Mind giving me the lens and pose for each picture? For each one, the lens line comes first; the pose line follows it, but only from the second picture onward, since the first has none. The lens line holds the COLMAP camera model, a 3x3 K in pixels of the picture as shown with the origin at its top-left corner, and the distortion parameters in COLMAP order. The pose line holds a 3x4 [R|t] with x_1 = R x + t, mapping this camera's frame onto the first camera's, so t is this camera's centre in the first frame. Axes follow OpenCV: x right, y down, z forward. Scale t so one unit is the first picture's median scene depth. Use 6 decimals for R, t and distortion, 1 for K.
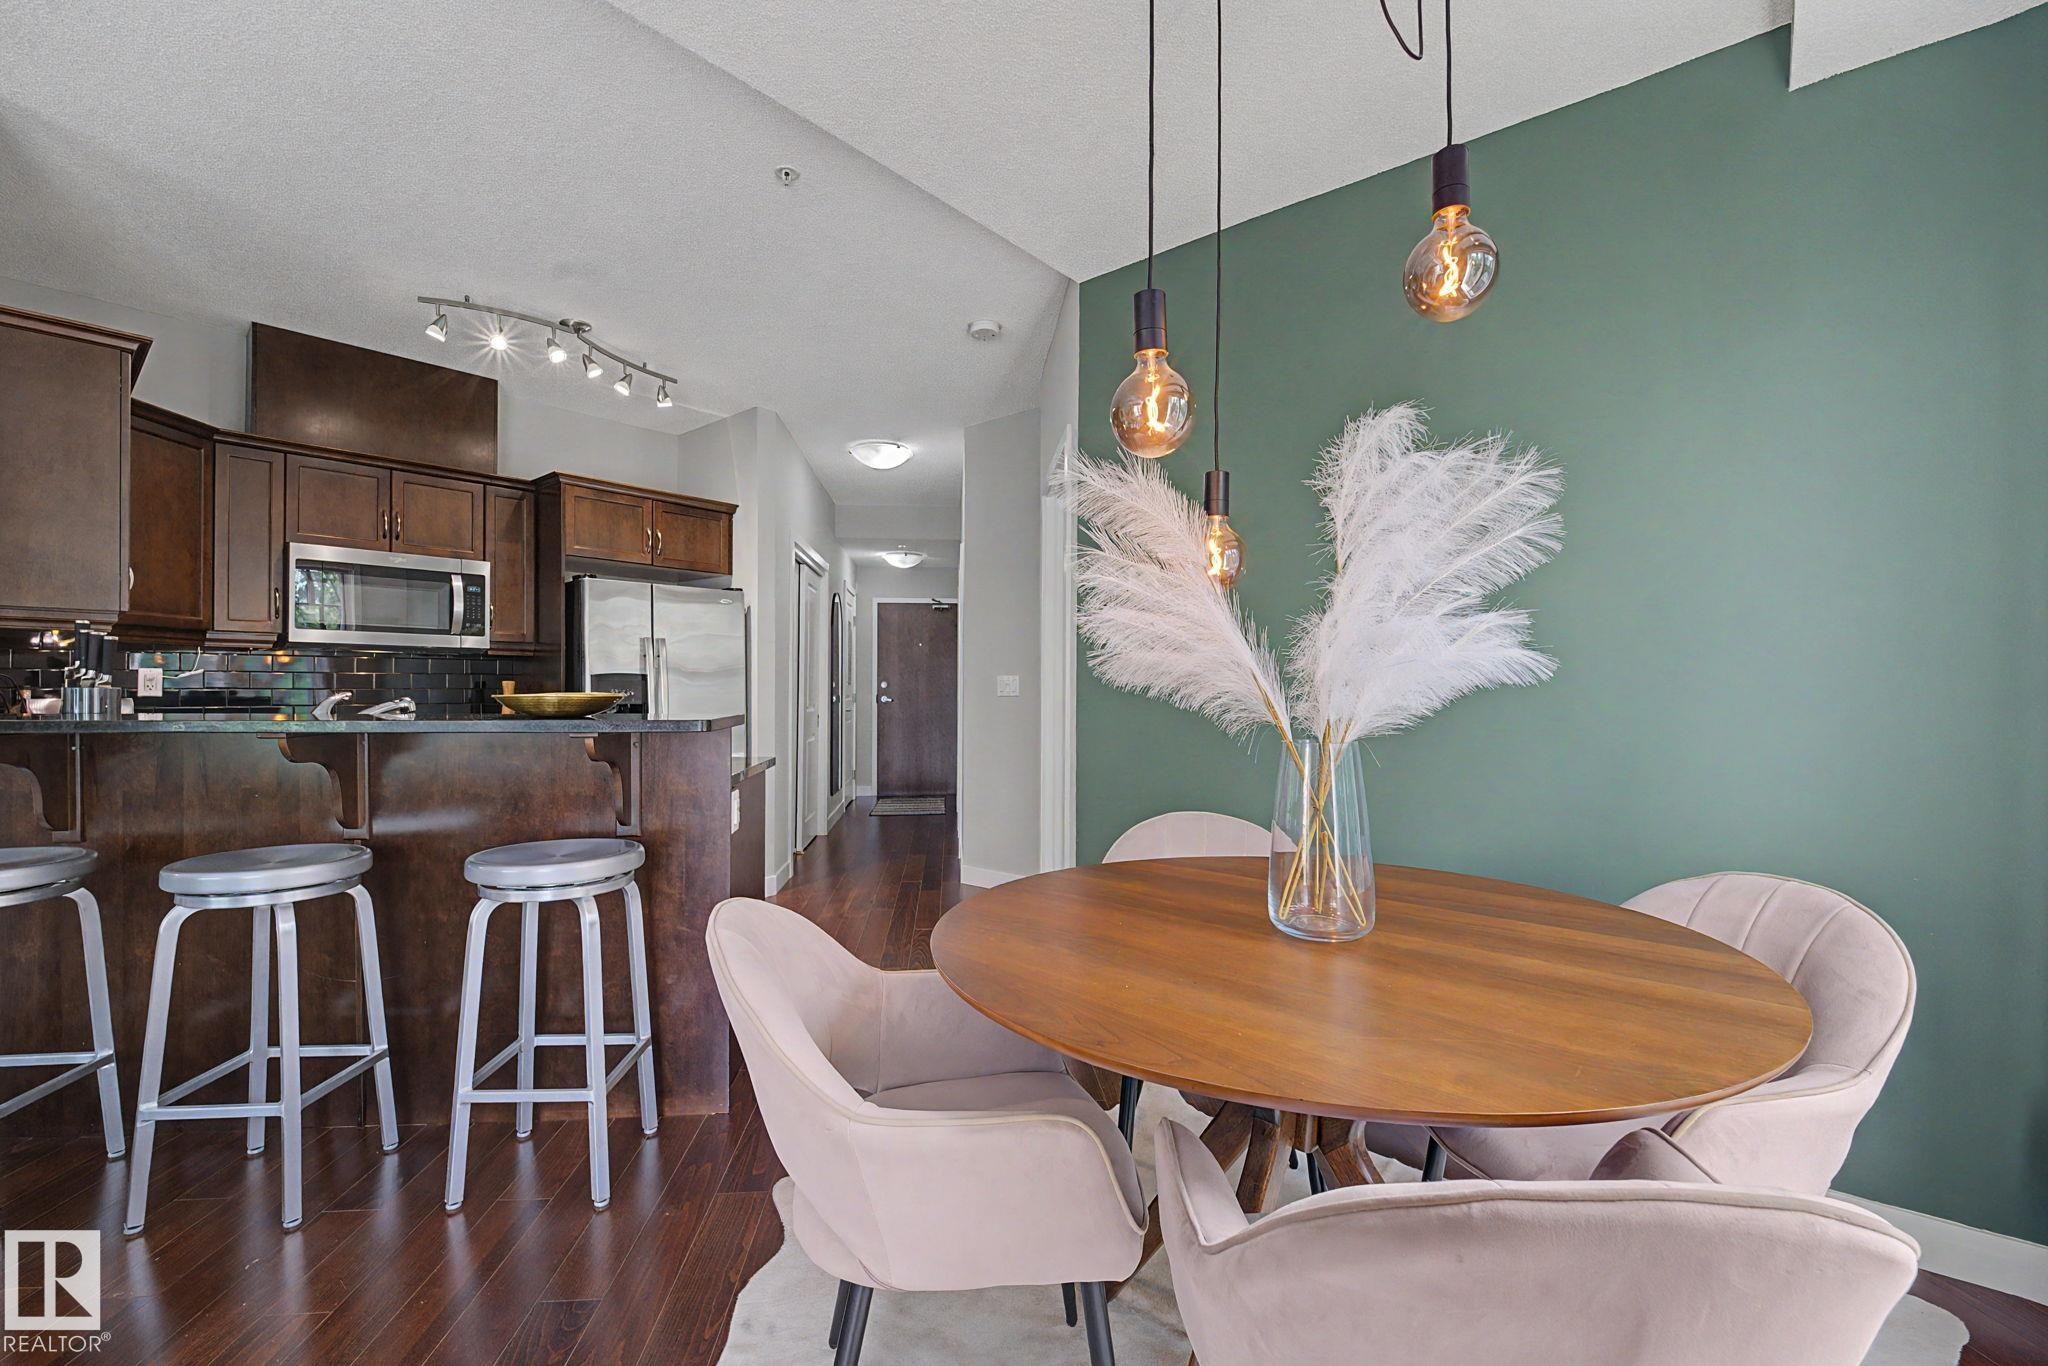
lens RADIAL K [[867.9, 0, 1016.5], [0, 867.9, 692.1], [0, 0, 1]] dist [-0.010370, -0.000103]
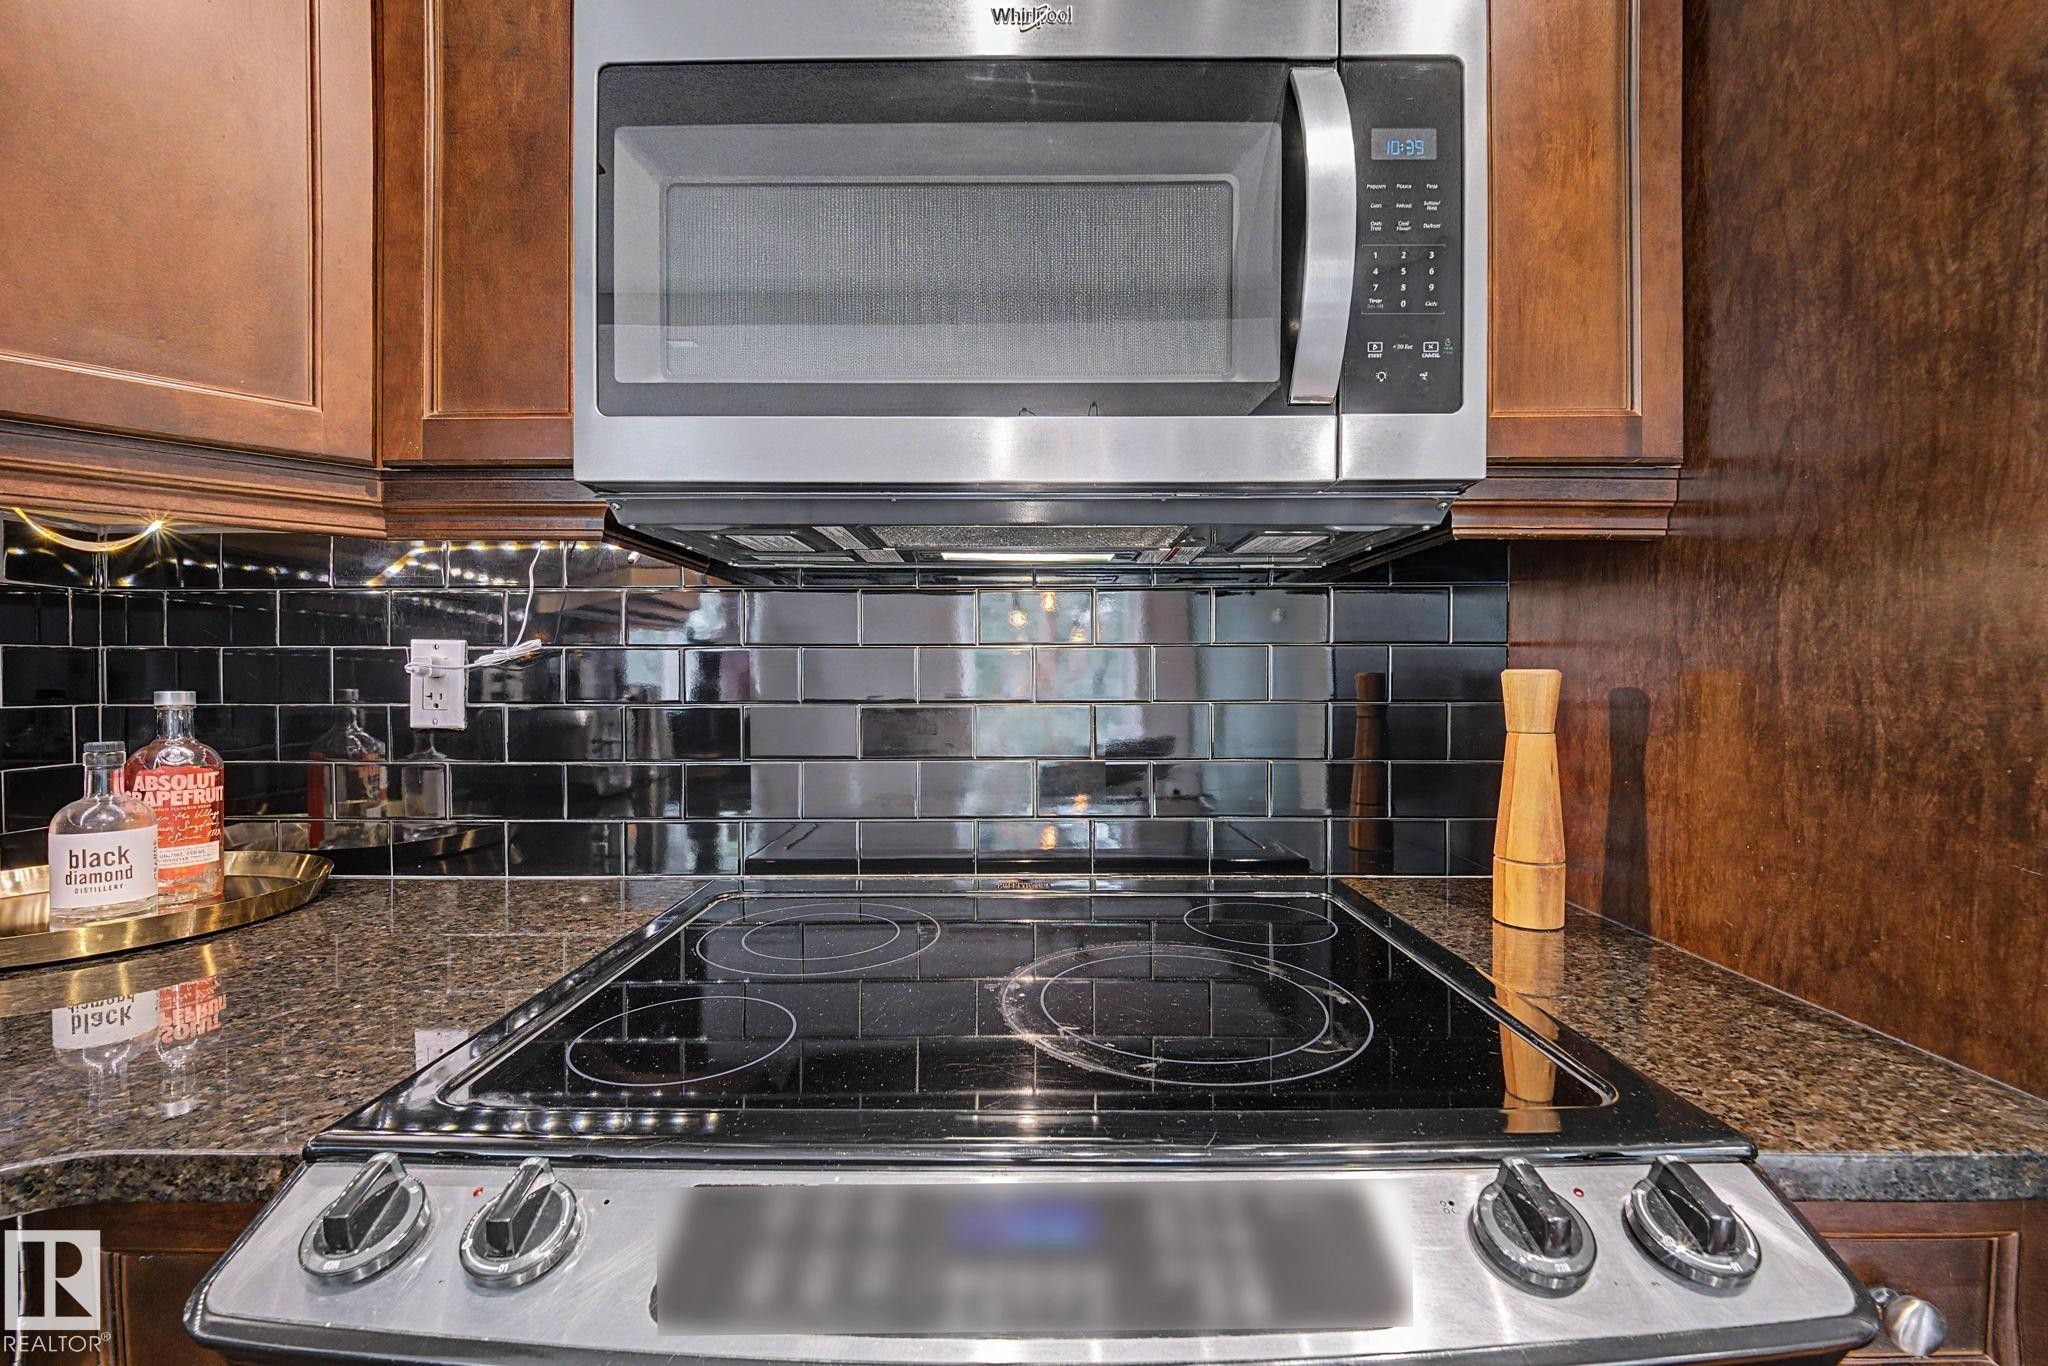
lens RADIAL K [[867.9, 0, 1016.5], [0, 867.9, 692.1], [0, 0, 1]] dist [-0.010370, -0.000103]
pose [[0.651911, 0.007180, -0.758262, -0.593989], [-0.000023, 0.999955, 0.009450, -0.011276], [0.758296, -0.006143, 0.651882, 0.898503]]
